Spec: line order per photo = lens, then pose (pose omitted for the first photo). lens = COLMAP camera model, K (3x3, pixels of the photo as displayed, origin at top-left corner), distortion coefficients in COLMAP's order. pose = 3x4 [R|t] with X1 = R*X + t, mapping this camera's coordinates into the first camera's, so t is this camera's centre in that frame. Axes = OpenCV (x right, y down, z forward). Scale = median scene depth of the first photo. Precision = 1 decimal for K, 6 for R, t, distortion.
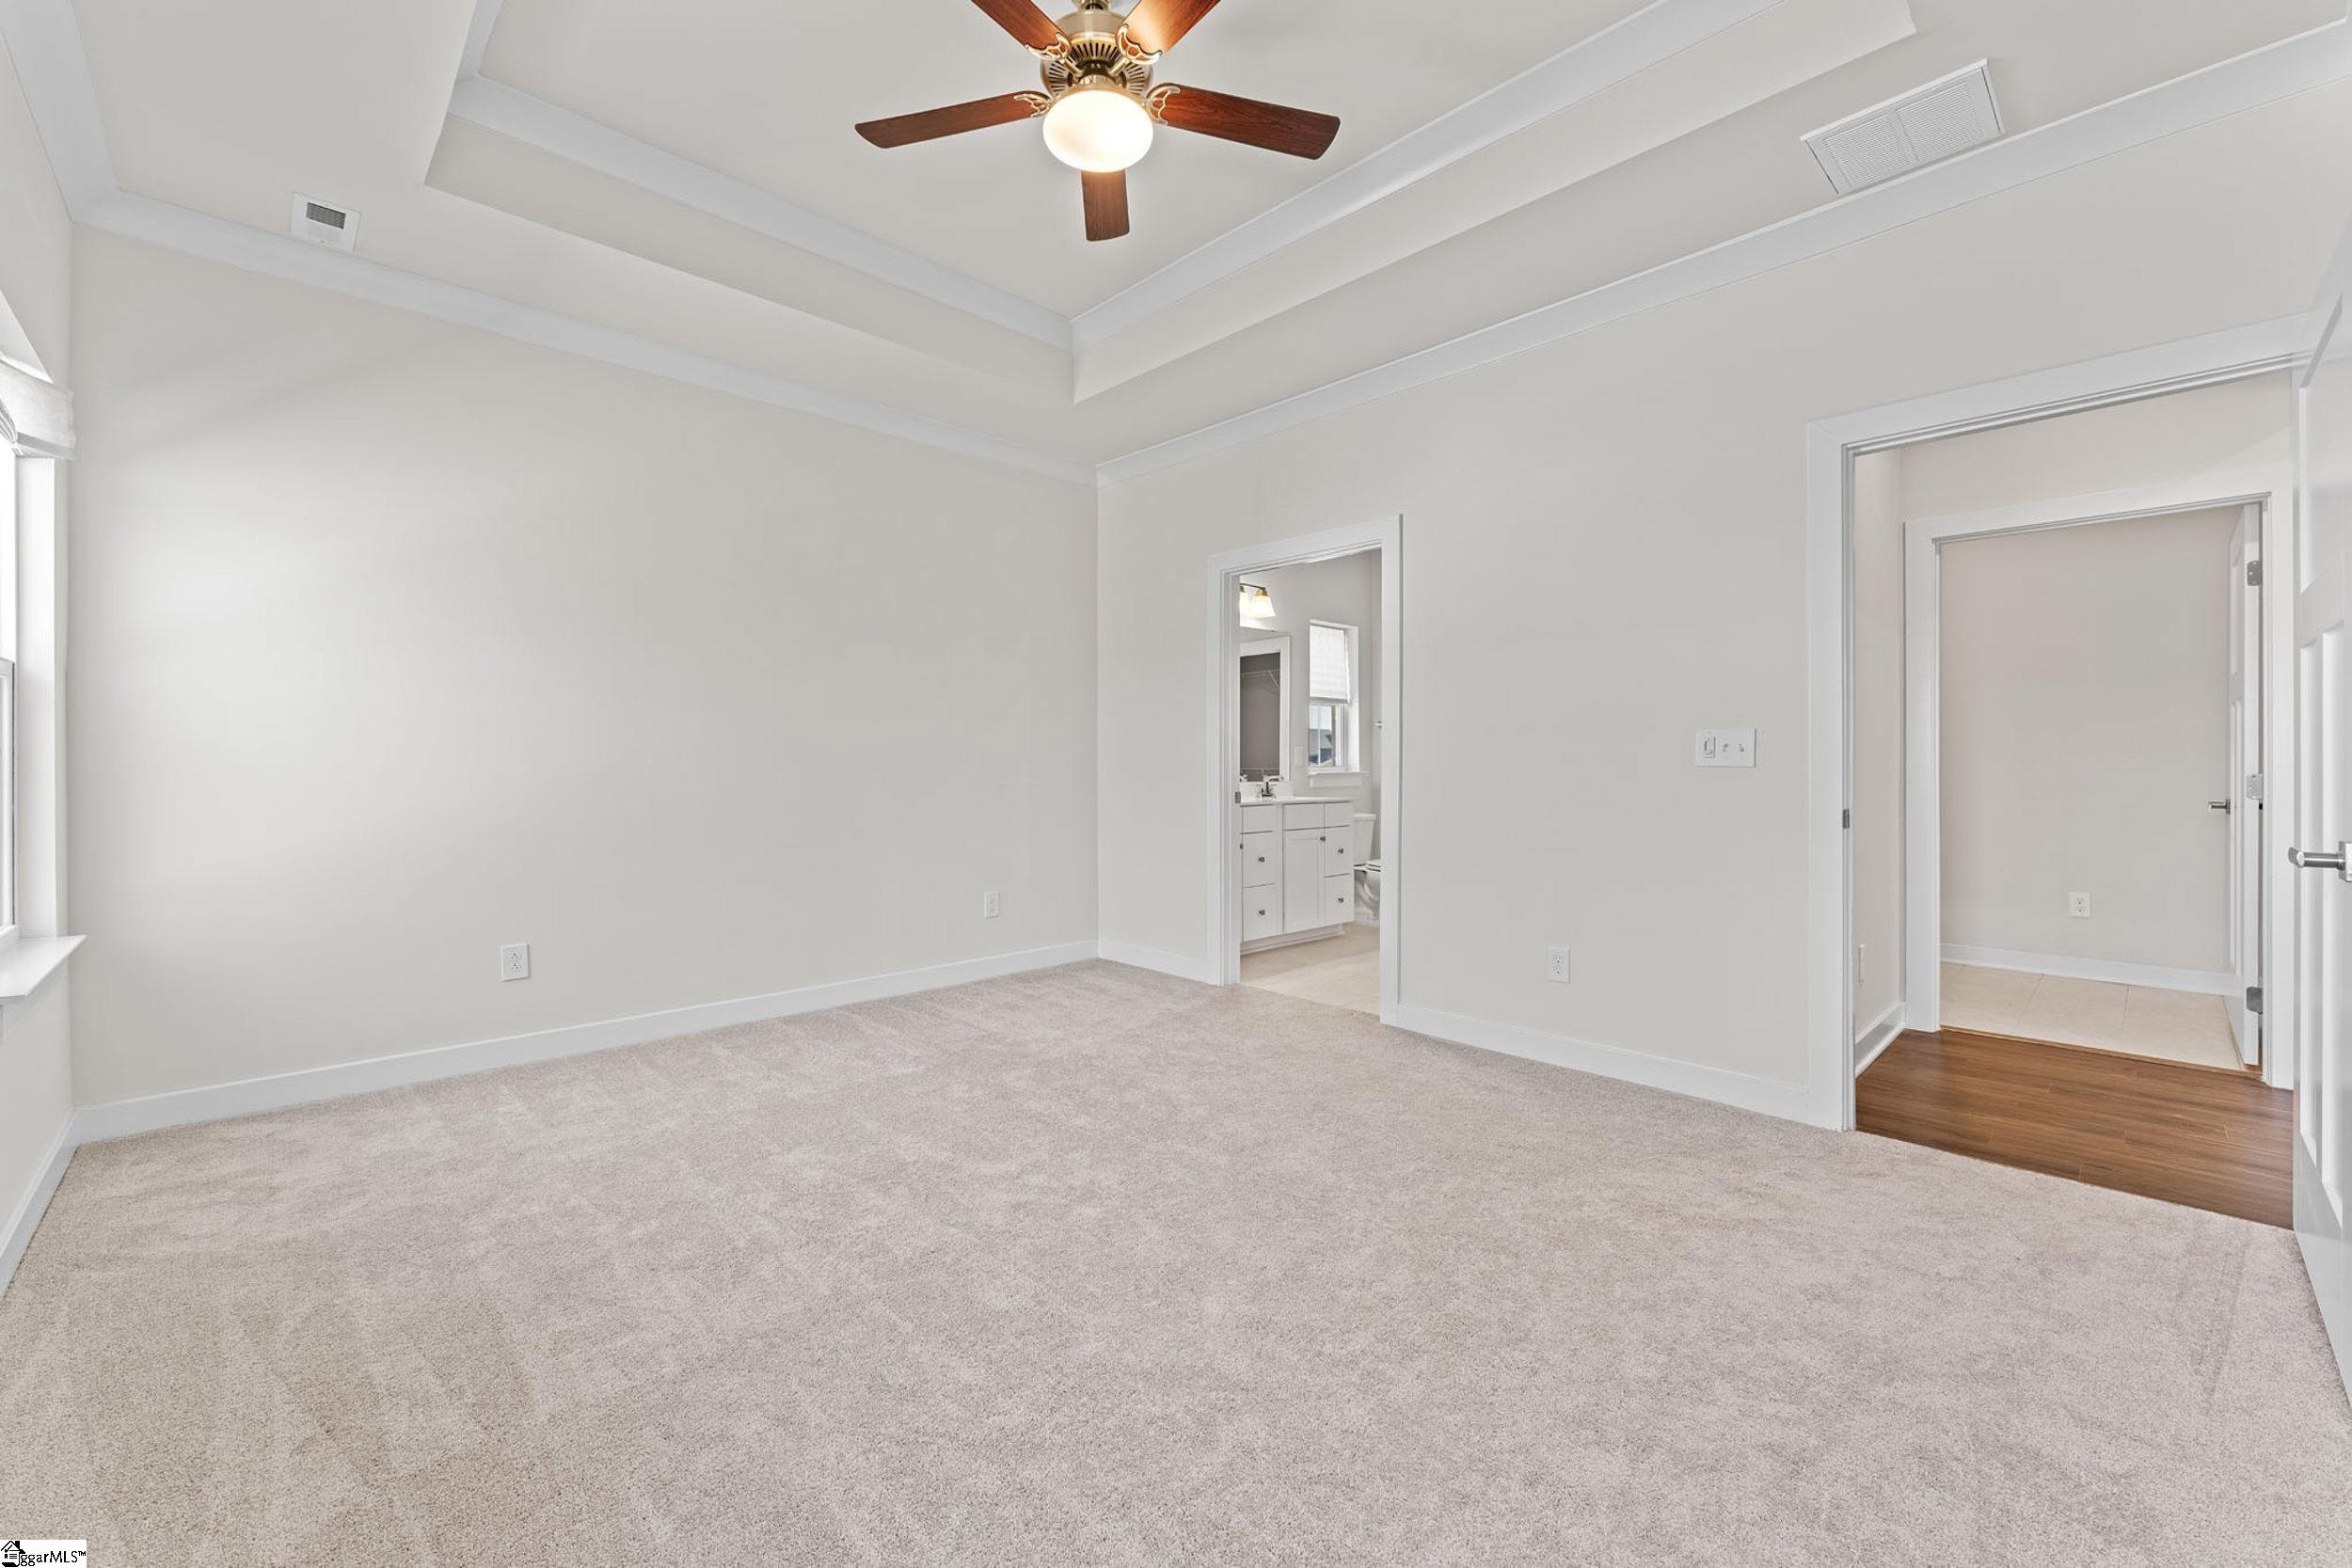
lens RADIAL K [[943.3, 0, 1163.6], [0, 943.3, 772.5], [0, 0, 1]] dist [-0.001062, -0.000544]
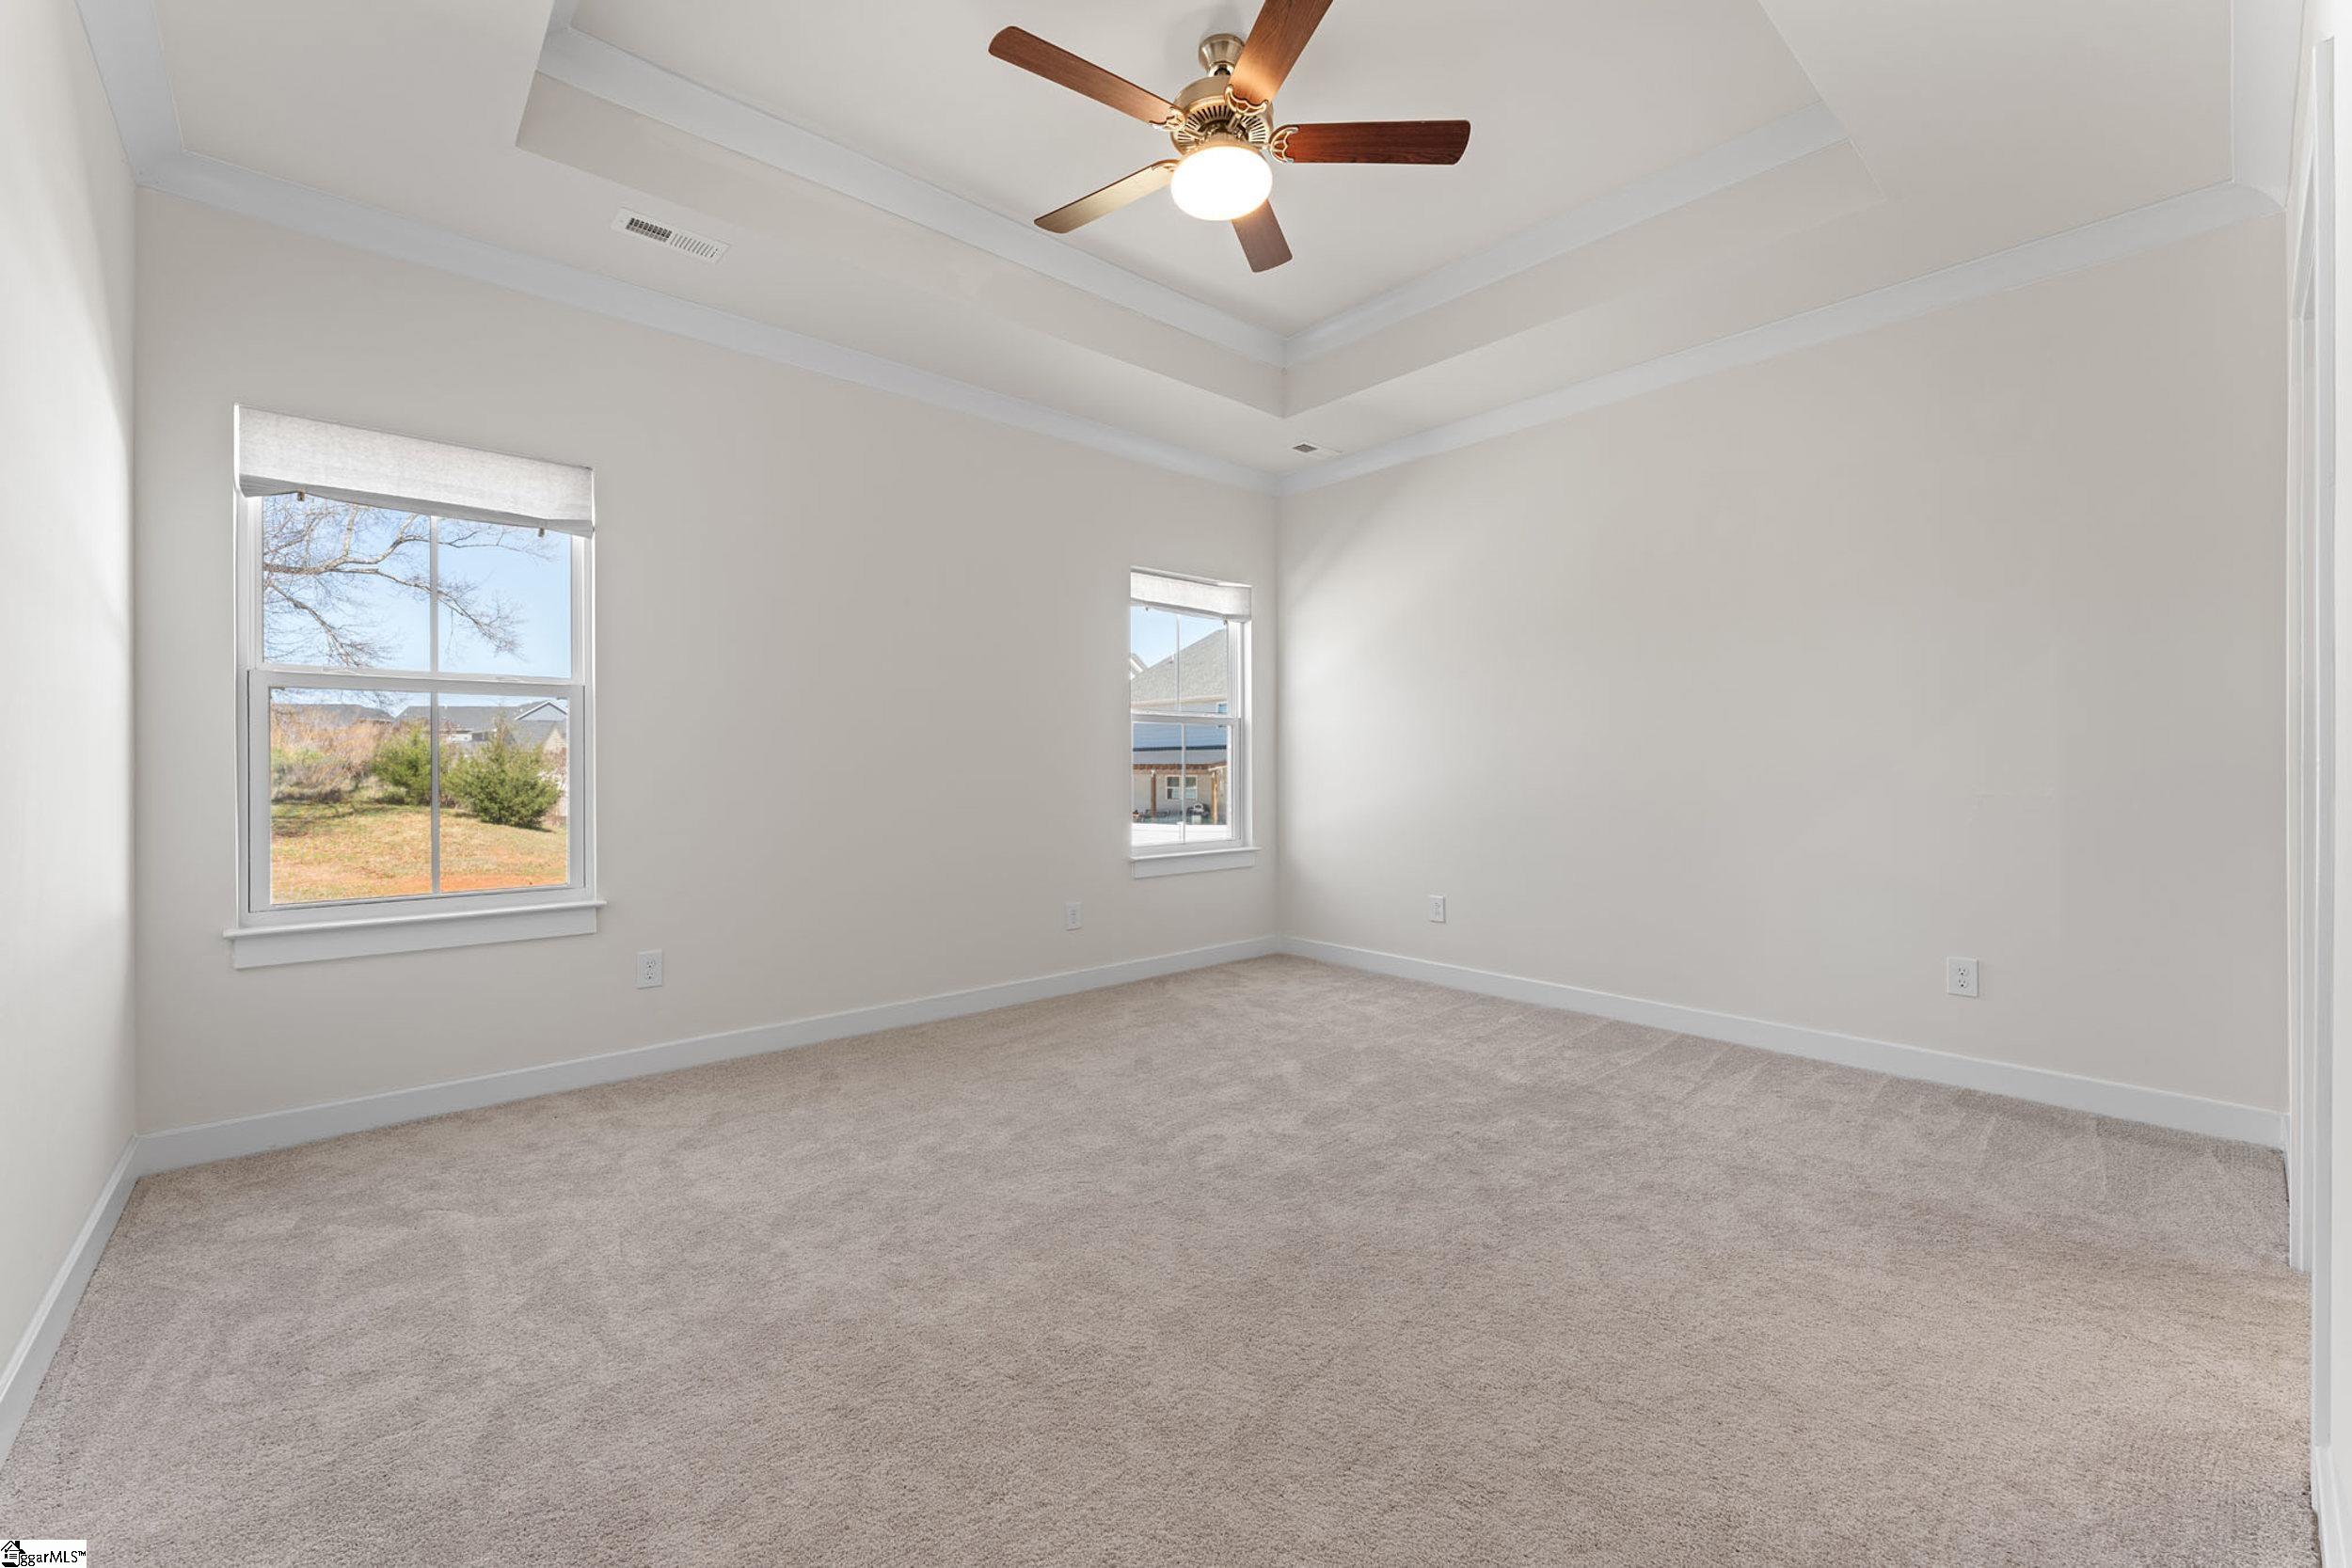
lens RADIAL K [[943.3, 0, 1169.1], [0, 943.3, 778.2], [0, 0, 1]] dist [-0.001062, -0.000544]
pose [[-0.048522, 0.006885, -0.998798, 0.703030], [-0.004397, 0.999965, 0.007107, 0.002741], [0.998812, 0.004736, -0.048490, 0.685722]]
